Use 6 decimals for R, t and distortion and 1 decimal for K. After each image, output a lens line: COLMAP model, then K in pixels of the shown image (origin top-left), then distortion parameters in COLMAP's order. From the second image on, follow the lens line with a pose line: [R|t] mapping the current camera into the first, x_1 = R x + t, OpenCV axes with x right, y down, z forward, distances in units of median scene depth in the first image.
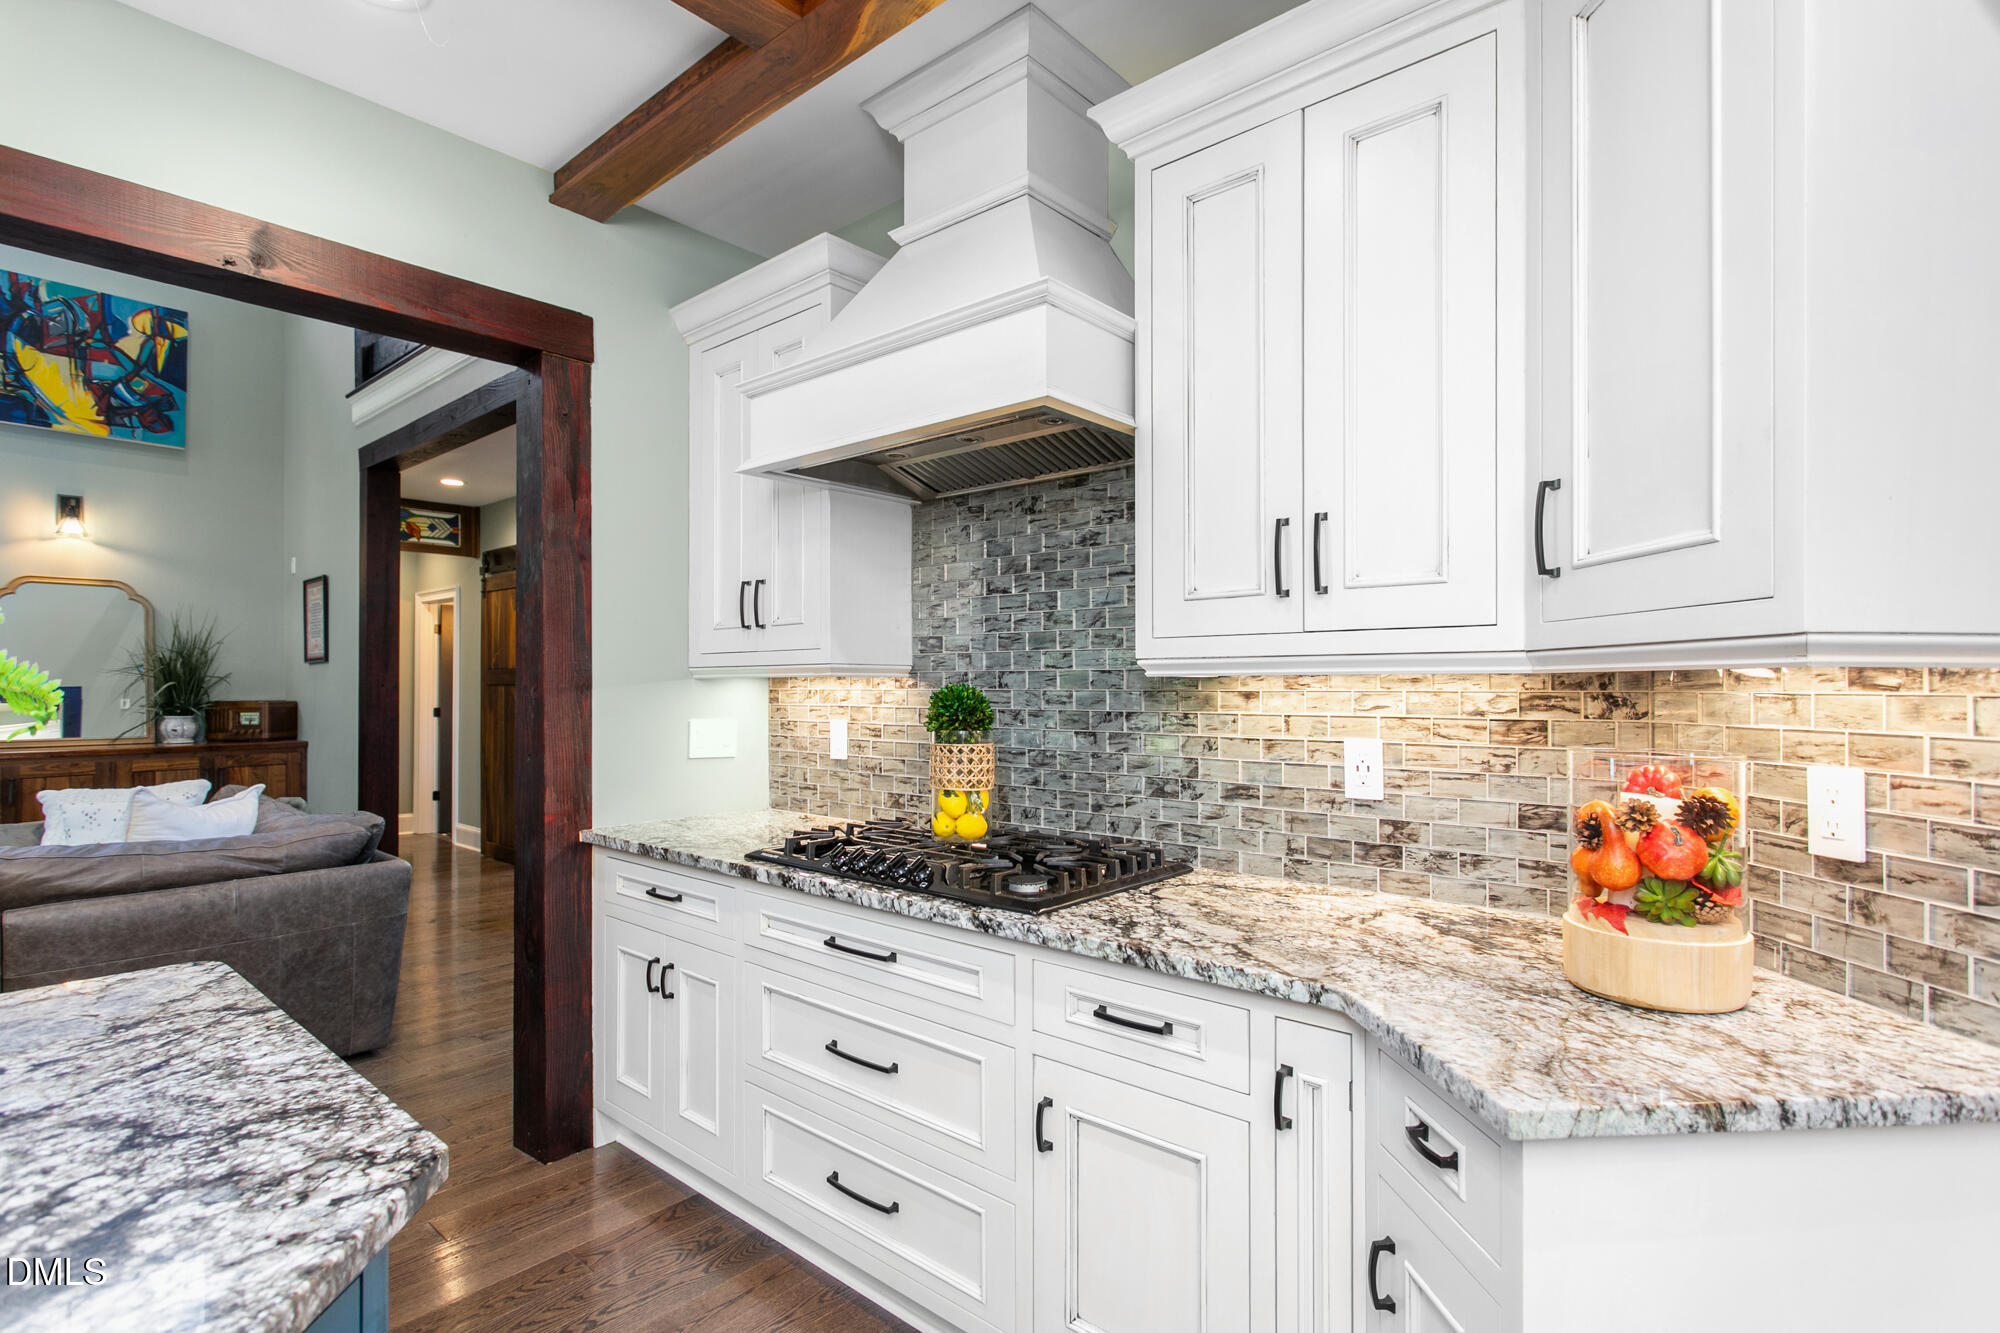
lens RADIAL K [[974.3, 0, 1015.0], [0, 974.3, 680.8], [0, 0, 1]] dist [-0.003596, 0.002337]
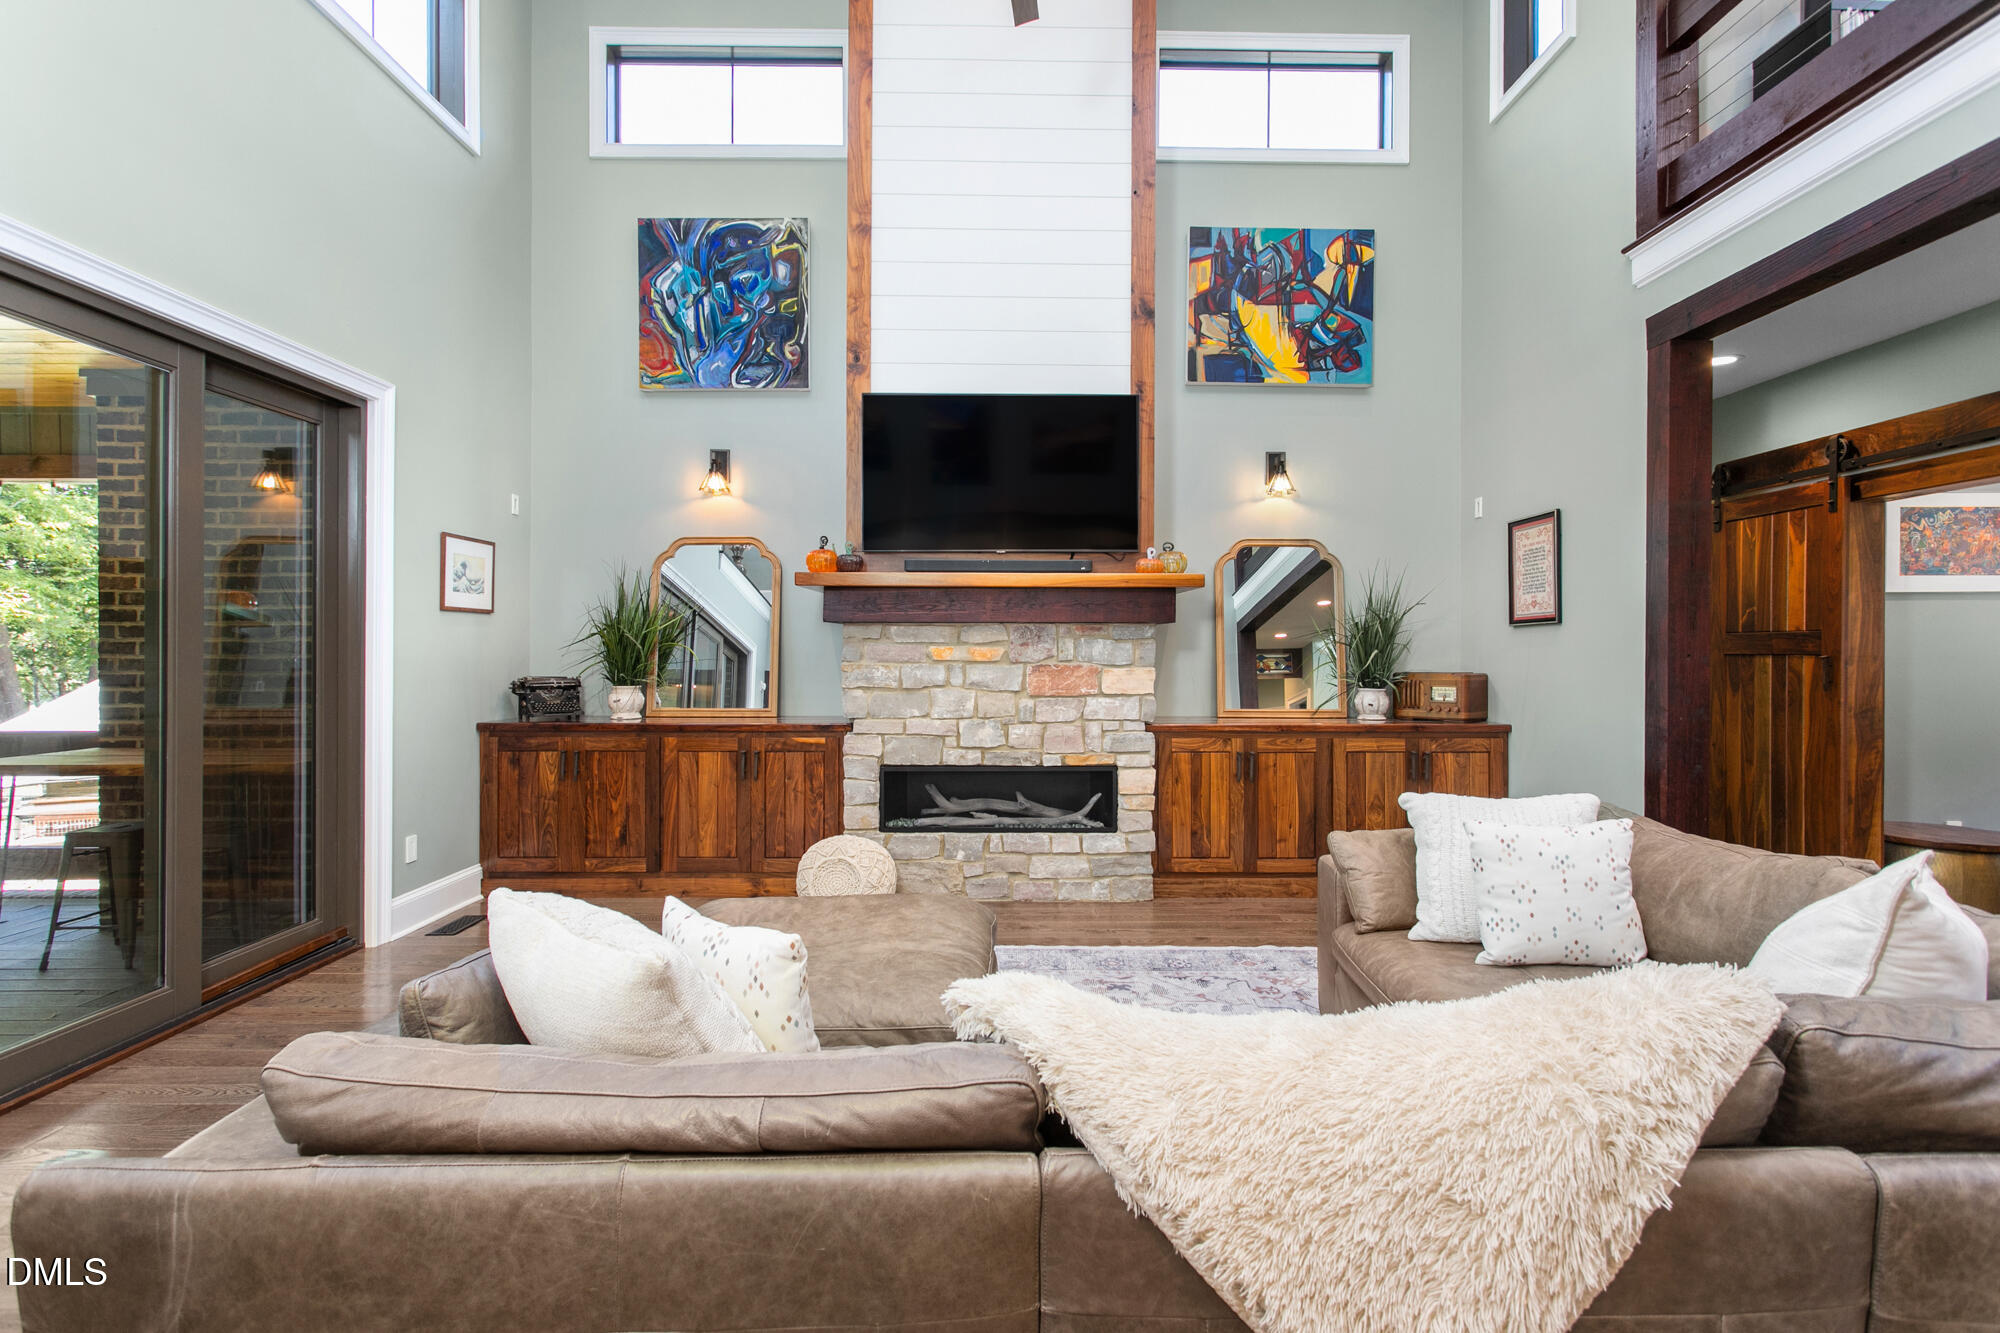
lens RADIAL K [[974.3, 0, 1015.1], [0, 974.3, 659.6], [0, 0, 1]] dist [-0.003596, 0.002337]
pose [[0.663755, 0.009865, -0.747885, -0.419795], [-0.002165, 0.999934, 0.011268, 0.000732], [0.747947, -0.005860, 0.663732, 0.177380]]
